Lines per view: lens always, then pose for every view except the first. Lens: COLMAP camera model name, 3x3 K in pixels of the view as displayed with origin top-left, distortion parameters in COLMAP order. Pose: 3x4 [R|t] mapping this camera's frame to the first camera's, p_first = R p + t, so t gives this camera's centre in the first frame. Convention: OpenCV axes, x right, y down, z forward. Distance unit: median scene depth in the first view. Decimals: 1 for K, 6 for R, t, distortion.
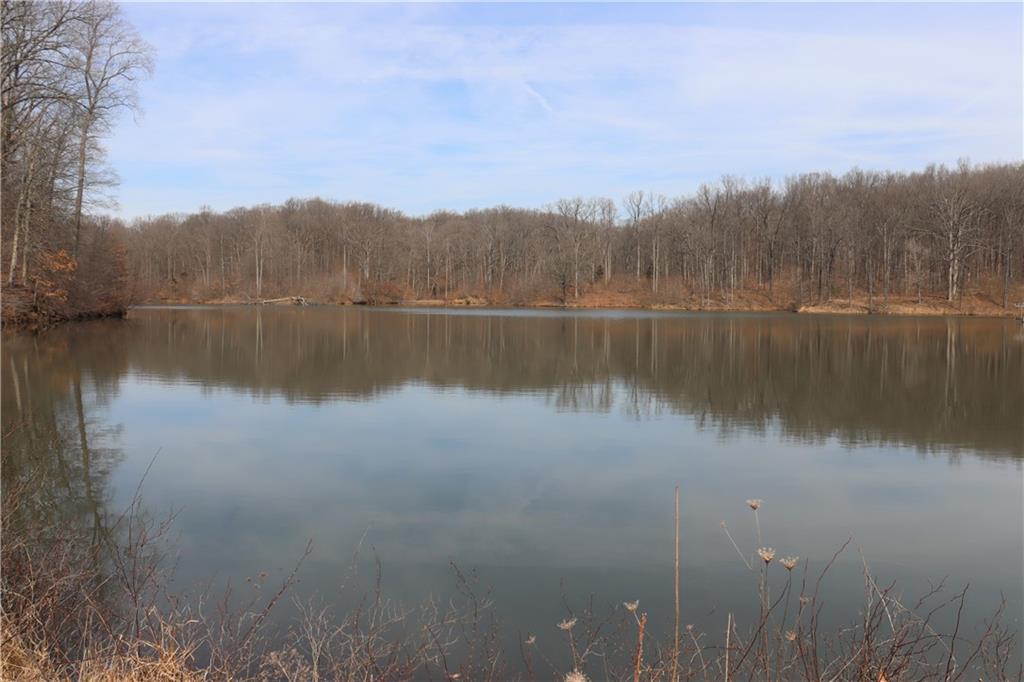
lens RADIAL K [[859.8, 0, 511.2], [0, 859.8, 339.3], [0, 0, 1]] dist [-0.107577, 0.010925]
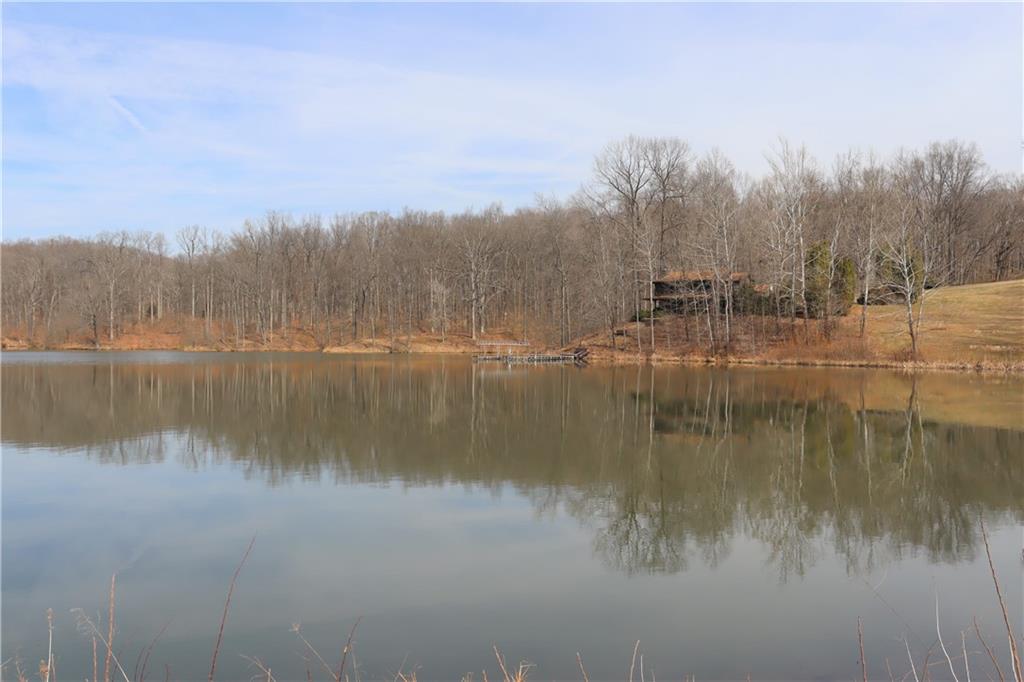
lens RADIAL K [[908.2, 0, 520.6], [0, 908.2, 365.6], [0, 0, 1]] dist [-0.043118, 0.018344]
pose [[0.922149, -0.016439, 0.386485, 0.106692], [0.023476, 0.999633, -0.013495, 0.002576], [-0.386122, 0.021517, 0.922197, -0.050366]]
